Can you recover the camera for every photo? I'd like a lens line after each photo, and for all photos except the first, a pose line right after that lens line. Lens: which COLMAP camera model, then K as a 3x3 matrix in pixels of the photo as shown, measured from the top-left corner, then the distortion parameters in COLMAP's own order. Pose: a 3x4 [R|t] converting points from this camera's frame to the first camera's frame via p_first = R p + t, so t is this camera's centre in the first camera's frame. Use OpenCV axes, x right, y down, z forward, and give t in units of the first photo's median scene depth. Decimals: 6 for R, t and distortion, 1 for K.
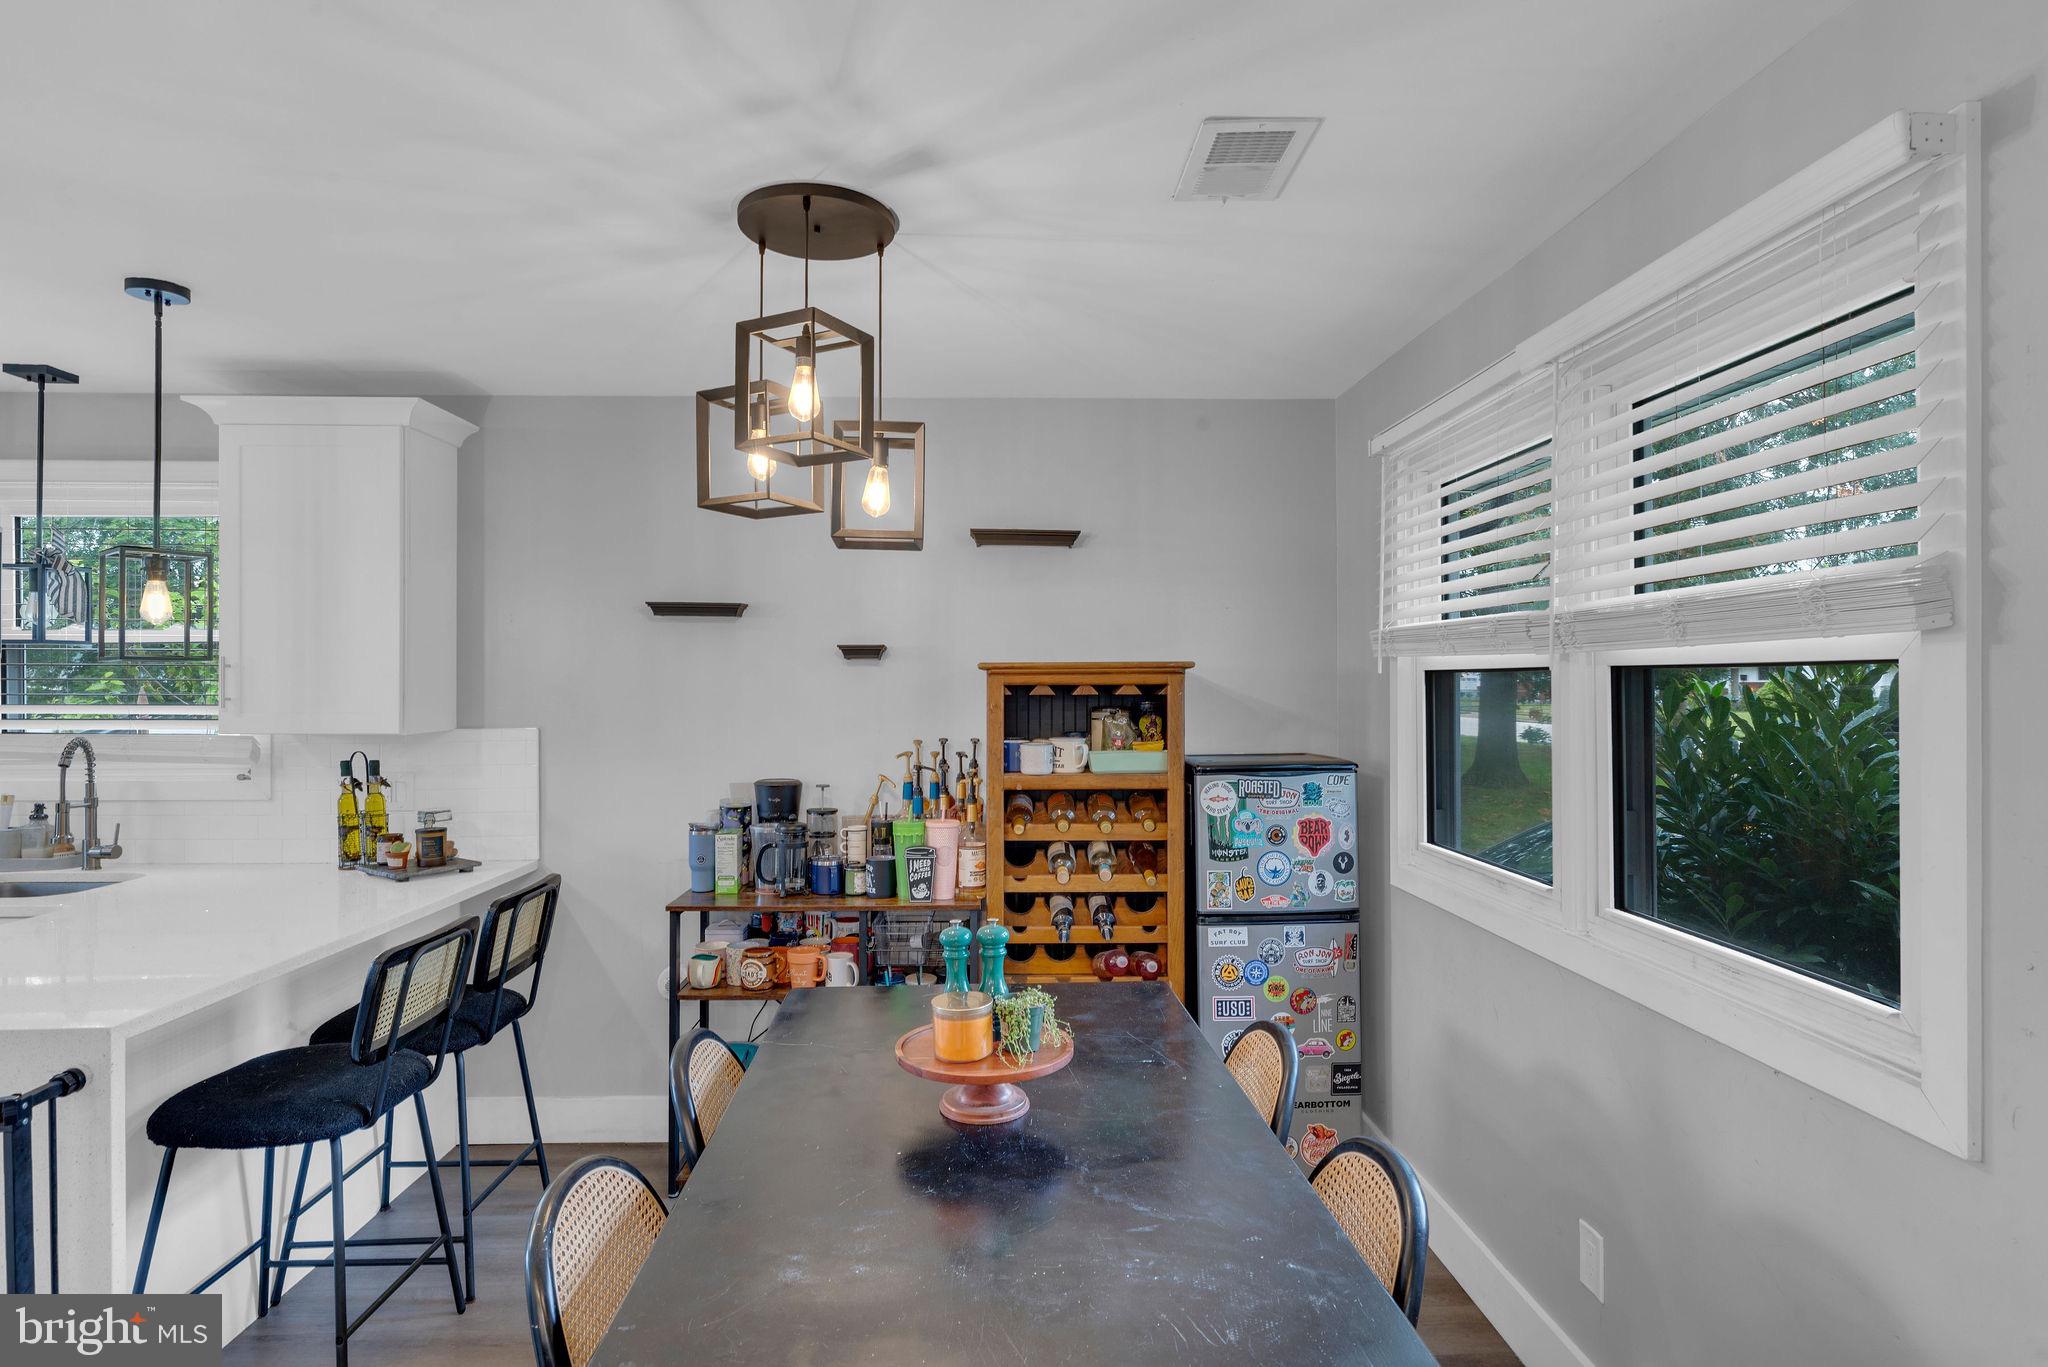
lens RADIAL K [[1089.2, 0, 1024.0], [0, 1089.2, 683.5], [0, 0, 1]] dist [0.001583, -0.000393]
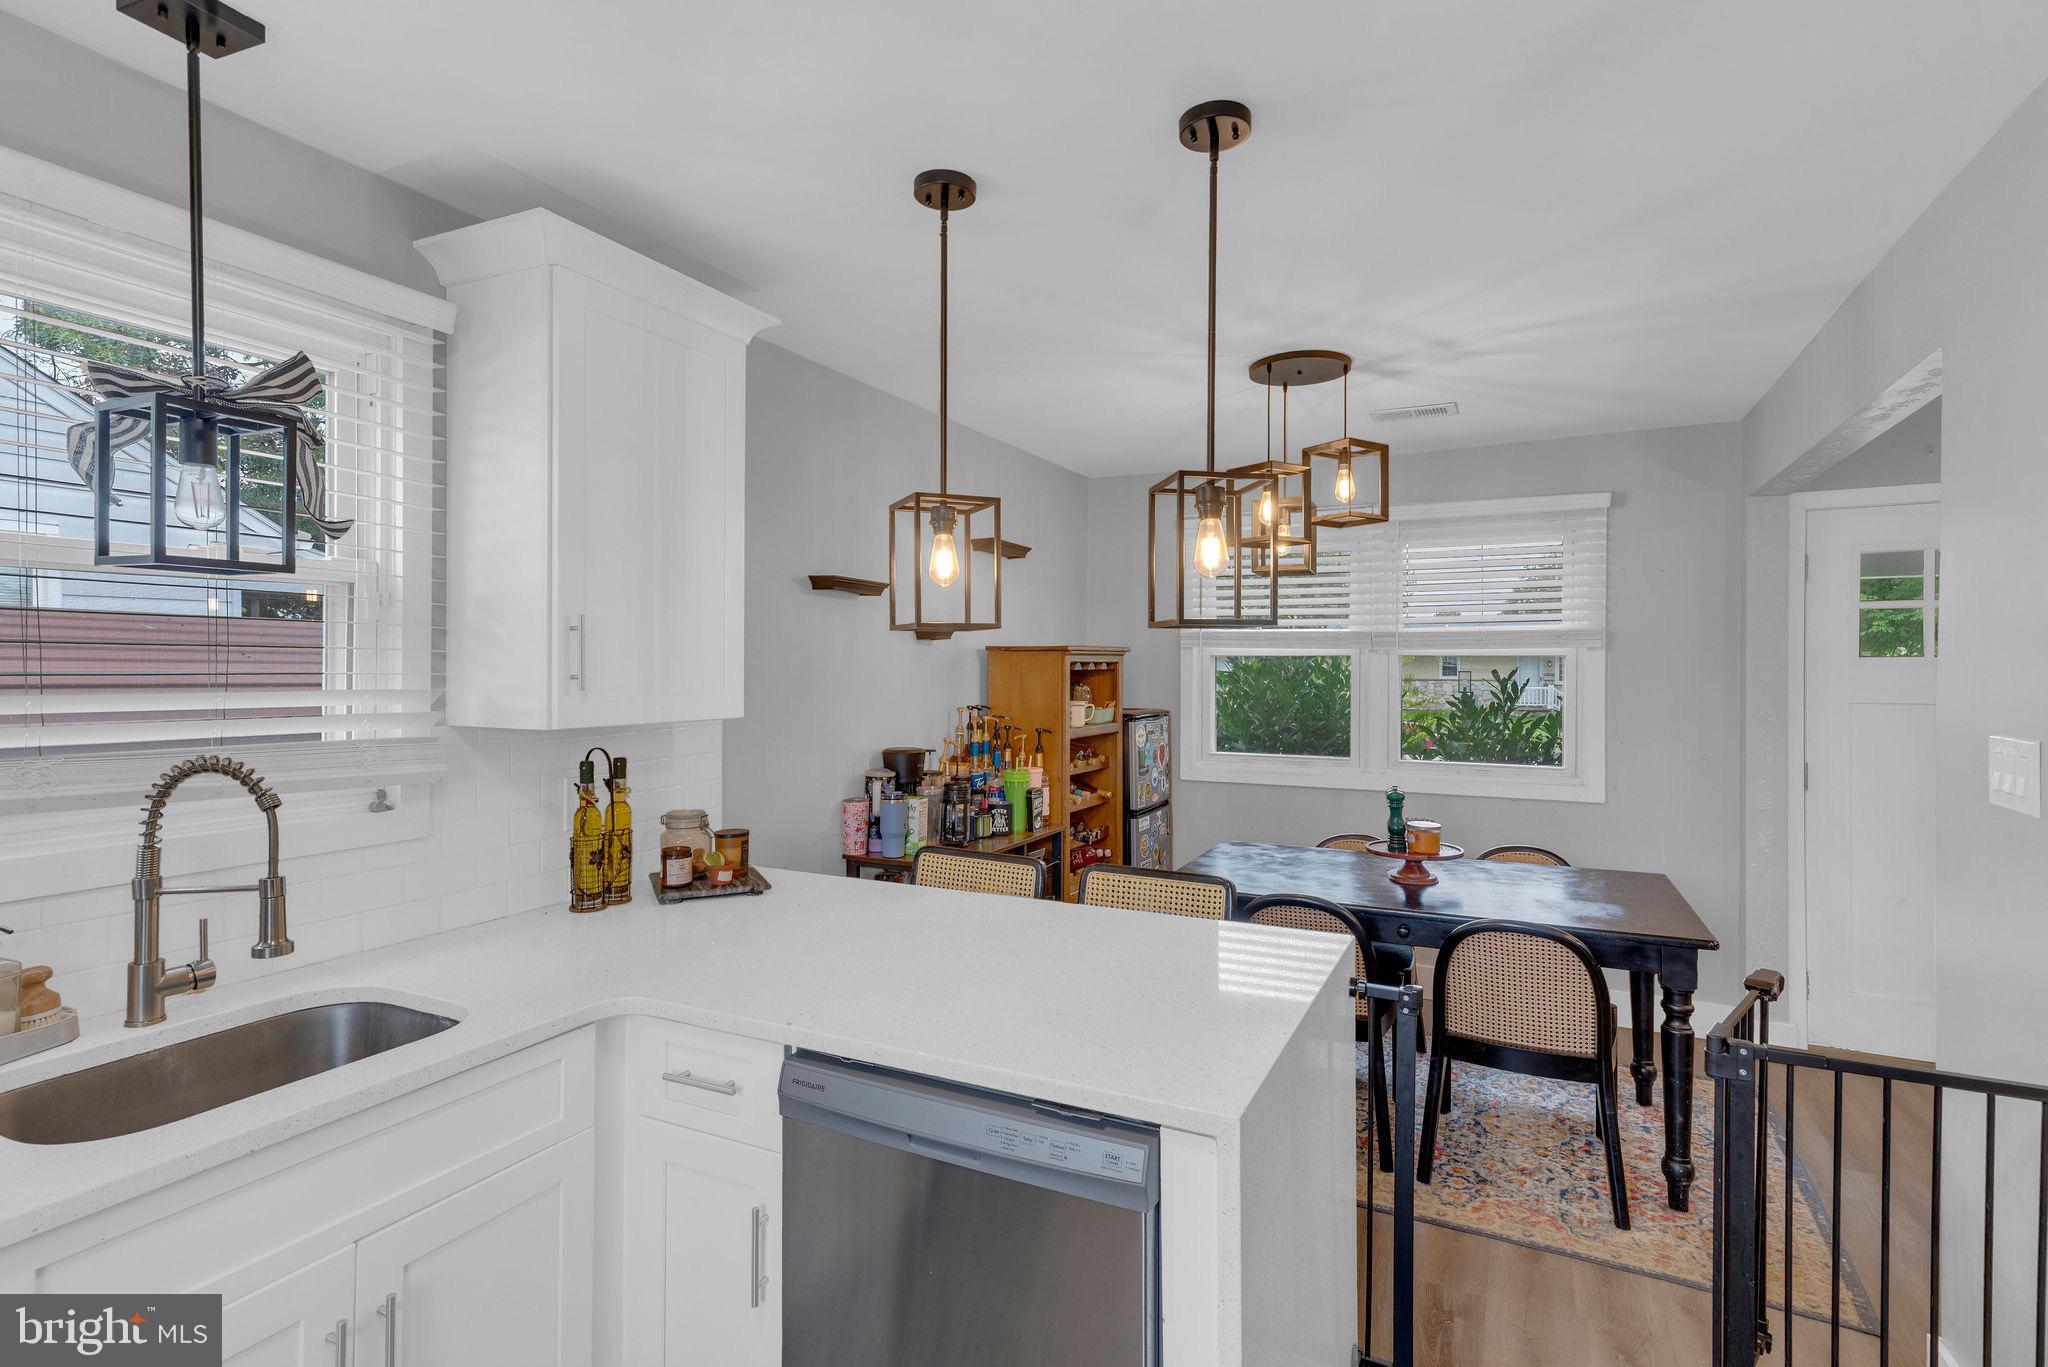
lens RADIAL K [[991.3, 0, 1024.0], [0, 991.3, 683.5], [0, 0, 1]] dist [0.015424, -0.000852]
pose [[0.490259, -0.013073, 0.871479, -1.140382], [-0.004629, 0.999834, 0.017603, 0.005339], [-0.871565, -0.012664, 0.490117, 0.442844]]
